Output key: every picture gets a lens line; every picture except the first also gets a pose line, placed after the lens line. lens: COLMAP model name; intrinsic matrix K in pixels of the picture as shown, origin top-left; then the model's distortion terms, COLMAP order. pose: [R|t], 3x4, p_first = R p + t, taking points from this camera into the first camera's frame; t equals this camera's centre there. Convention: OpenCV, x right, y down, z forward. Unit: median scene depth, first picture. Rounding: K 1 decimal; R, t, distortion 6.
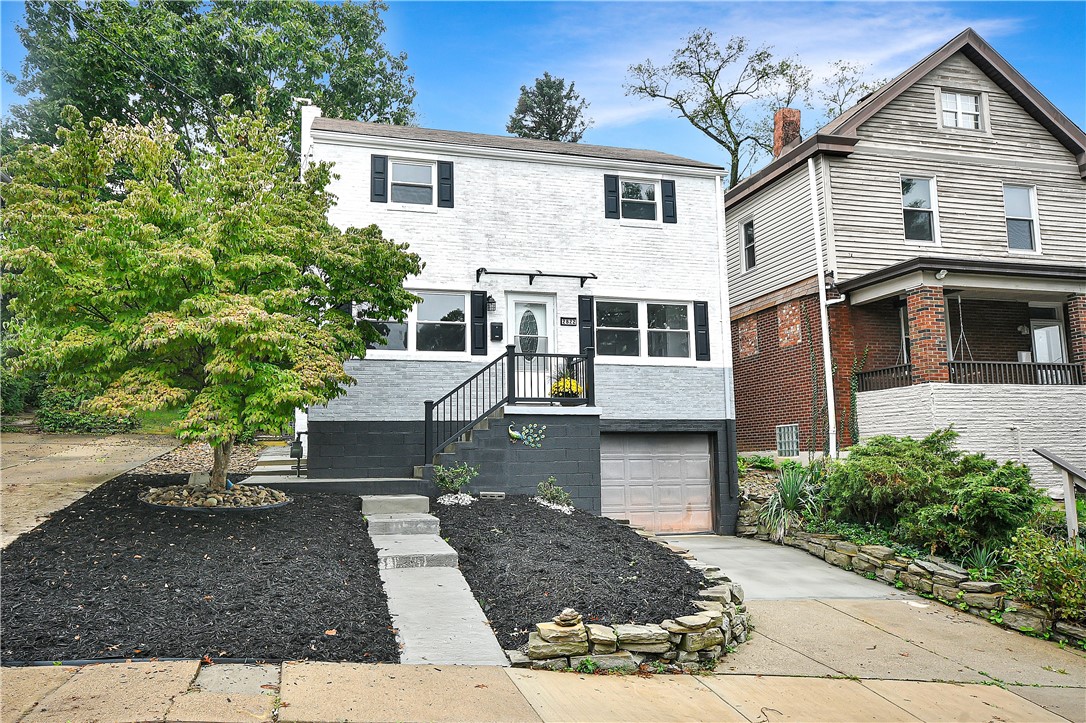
lens RADIAL K [[798.9, 0, 543.0], [0, 798.9, 361.5], [0, 0, 1]] dist [0.005010, 0.007387]
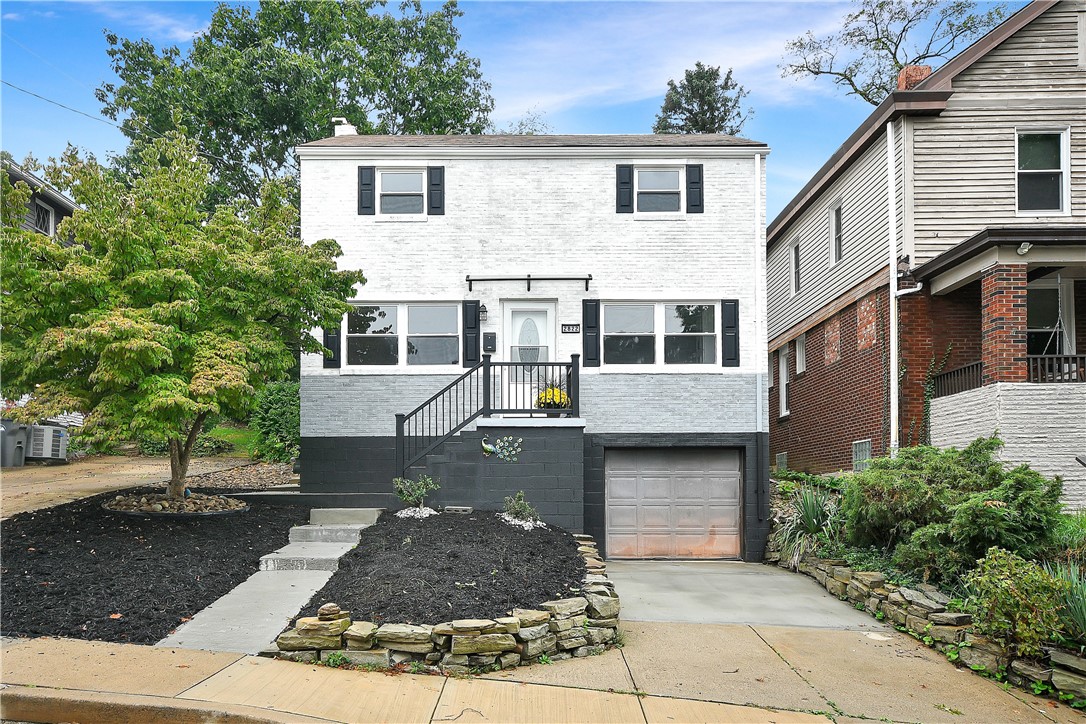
lens RADIAL K [[855.1, 0, 543.0], [0, 855.1, 433.4], [0, 0, 1]] dist [0.003629, 0.006809]
pose [[0.963570, -0.014183, -0.267079, 0.268657], [0.026414, 0.998758, 0.042258, 0.029224], [0.266147, -0.047773, 0.962748, 0.030115]]
